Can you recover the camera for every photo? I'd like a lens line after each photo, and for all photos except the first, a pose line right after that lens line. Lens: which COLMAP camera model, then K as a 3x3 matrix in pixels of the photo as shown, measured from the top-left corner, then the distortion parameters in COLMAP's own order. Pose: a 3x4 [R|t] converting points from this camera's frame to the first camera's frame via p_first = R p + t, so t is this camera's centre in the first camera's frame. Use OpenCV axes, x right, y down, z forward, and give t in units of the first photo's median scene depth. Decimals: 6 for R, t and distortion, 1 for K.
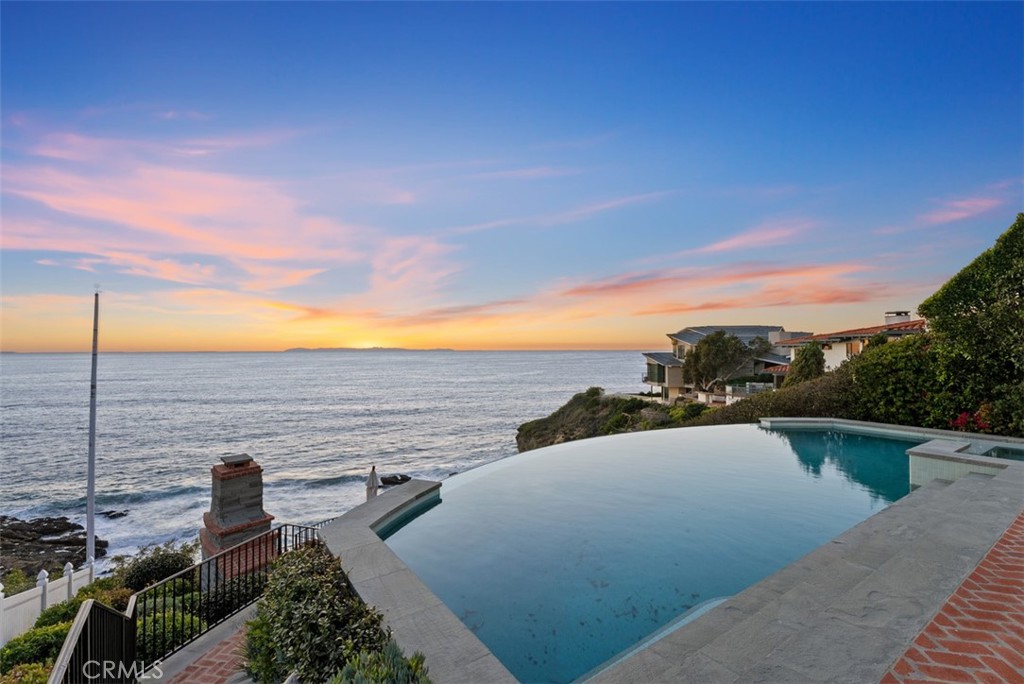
lens RADIAL K [[457.8, 0, 512.0], [0, 457.8, 342.0], [0, 0, 1]] dist [-0.000270, 0.000191]
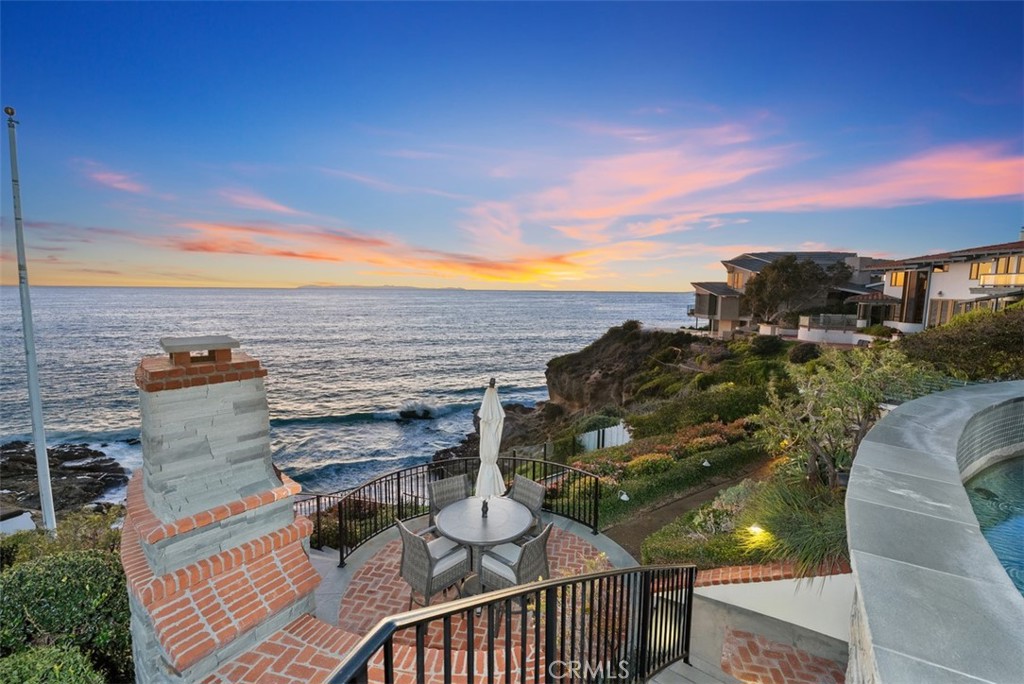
lens RADIAL K [[457.8, 0, 512.0], [0, 457.8, 342.0], [0, 0, 1]] dist [-0.000270, 0.000191]
pose [[0.999606, 0.016268, -0.022891, -0.054589], [-0.013141, 0.991338, 0.130674, 0.033580], [0.024818, -0.130321, 0.991161, 0.103775]]
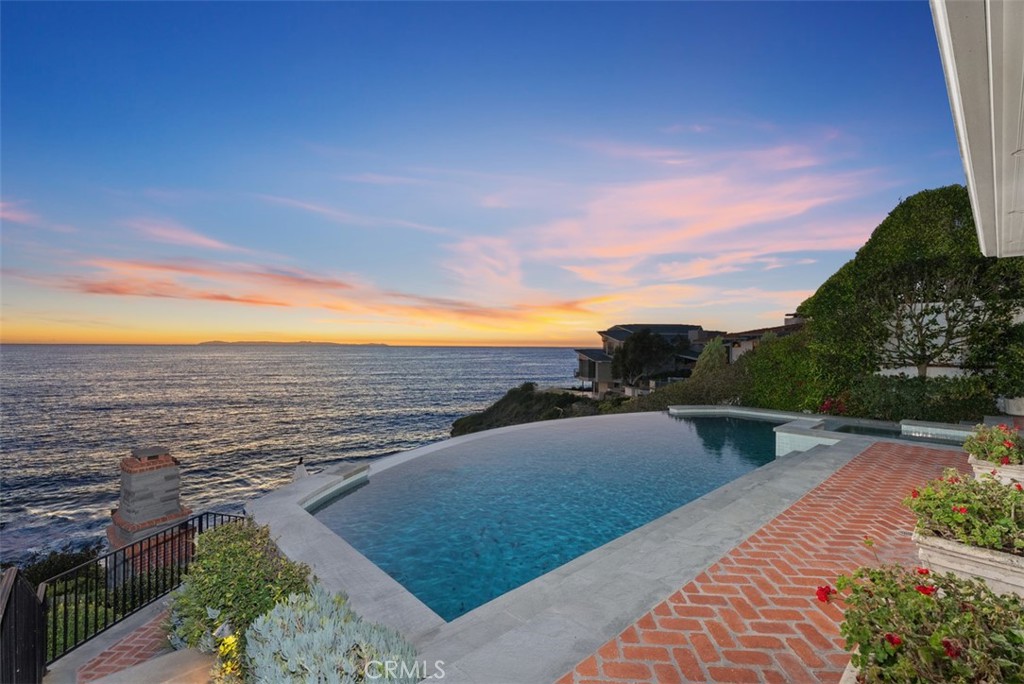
lens RADIAL K [[457.8, 0, 512.0], [0, 457.8, 342.0], [0, 0, 1]] dist [-0.000270, 0.000191]
pose [[0.990473, 0.011205, 0.137250, 0.002413], [-0.012430, 0.999890, 0.008075, 0.001370], [-0.137144, -0.009704, 0.990504, -0.008593]]
